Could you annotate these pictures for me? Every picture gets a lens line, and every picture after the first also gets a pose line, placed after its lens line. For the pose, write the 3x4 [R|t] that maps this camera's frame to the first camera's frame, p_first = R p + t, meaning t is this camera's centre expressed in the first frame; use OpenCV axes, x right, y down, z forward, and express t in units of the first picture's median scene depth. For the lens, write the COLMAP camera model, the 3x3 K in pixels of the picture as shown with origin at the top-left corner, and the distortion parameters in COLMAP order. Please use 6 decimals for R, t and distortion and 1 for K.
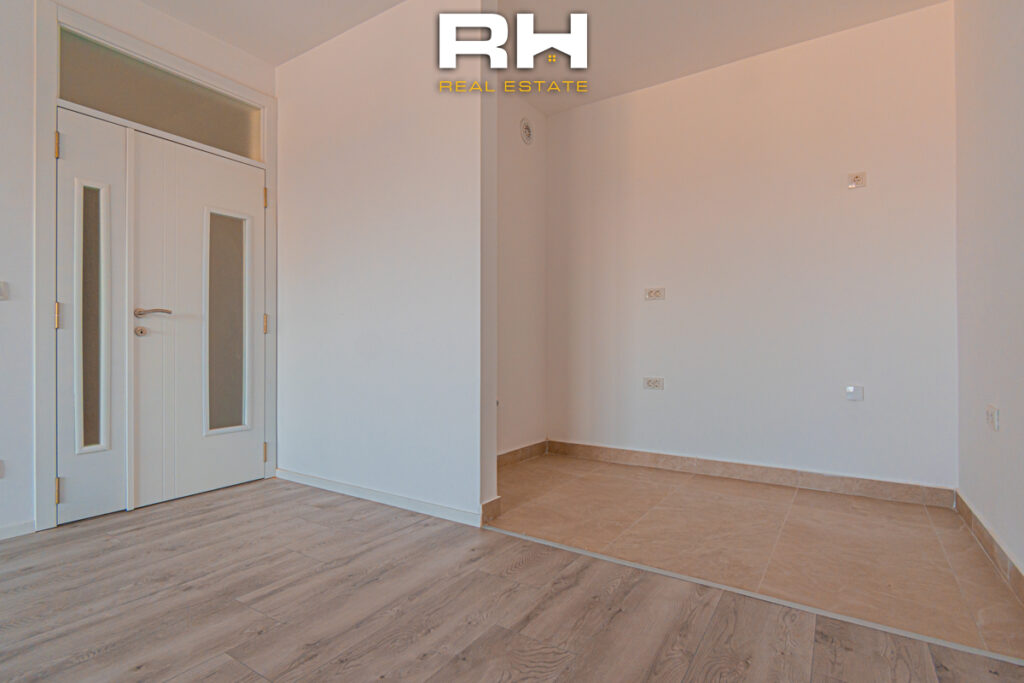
lens RADIAL K [[498.8, 0, 512.0], [0, 498.8, 341.5], [0, 0, 1]] dist [-0.000622, -0.000493]
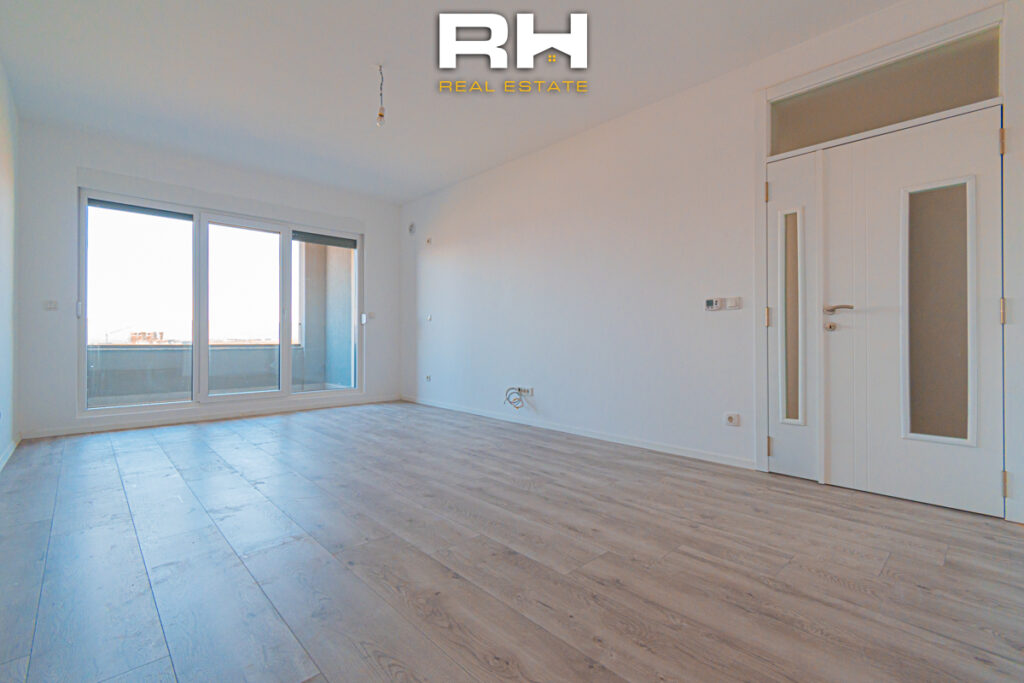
lens RADIAL K [[455.6, 0, 512.4], [0, 455.6, 337.5], [0, 0, 1]] dist [-0.002239, -0.000176]
pose [[-0.229625, -0.000080, -0.973279, 0.470477], [0.003547, 0.999993, -0.000919, 0.002356], [0.973273, -0.003663, -0.229623, 0.629236]]
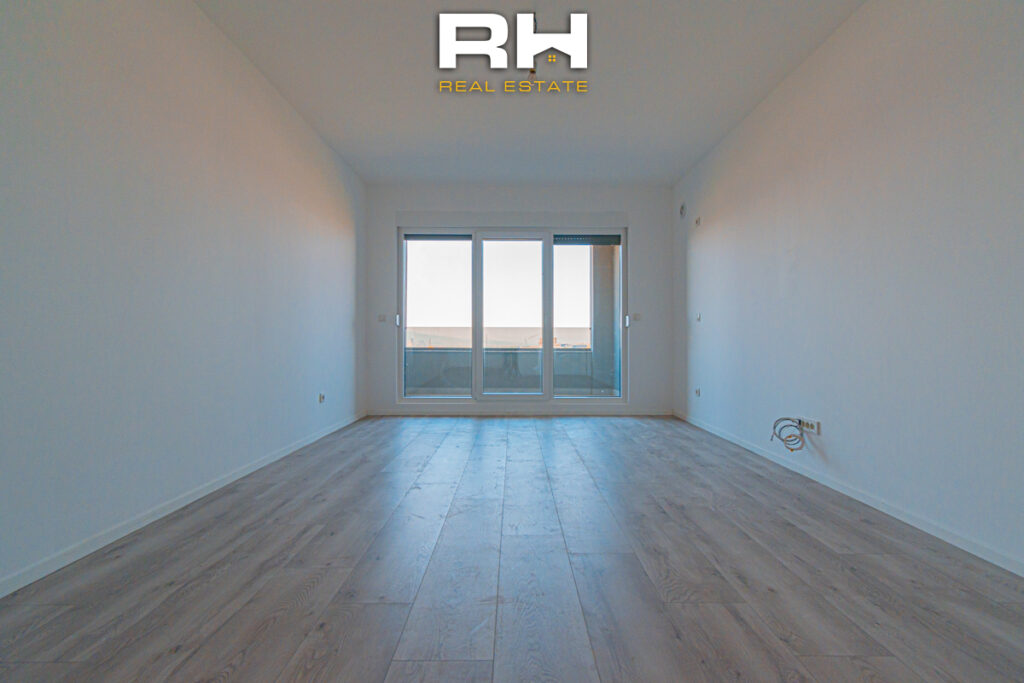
lens RADIAL K [[455.6, 0, 512.4], [0, 455.6, 337.5], [0, 0, 1]] dist [-0.002239, -0.000176]
pose [[-0.836764, -0.005835, -0.547532, -0.066139], [0.001813, 0.999908, -0.013428, 0.005086], [0.547560, -0.012229, -0.836677, 0.830309]]
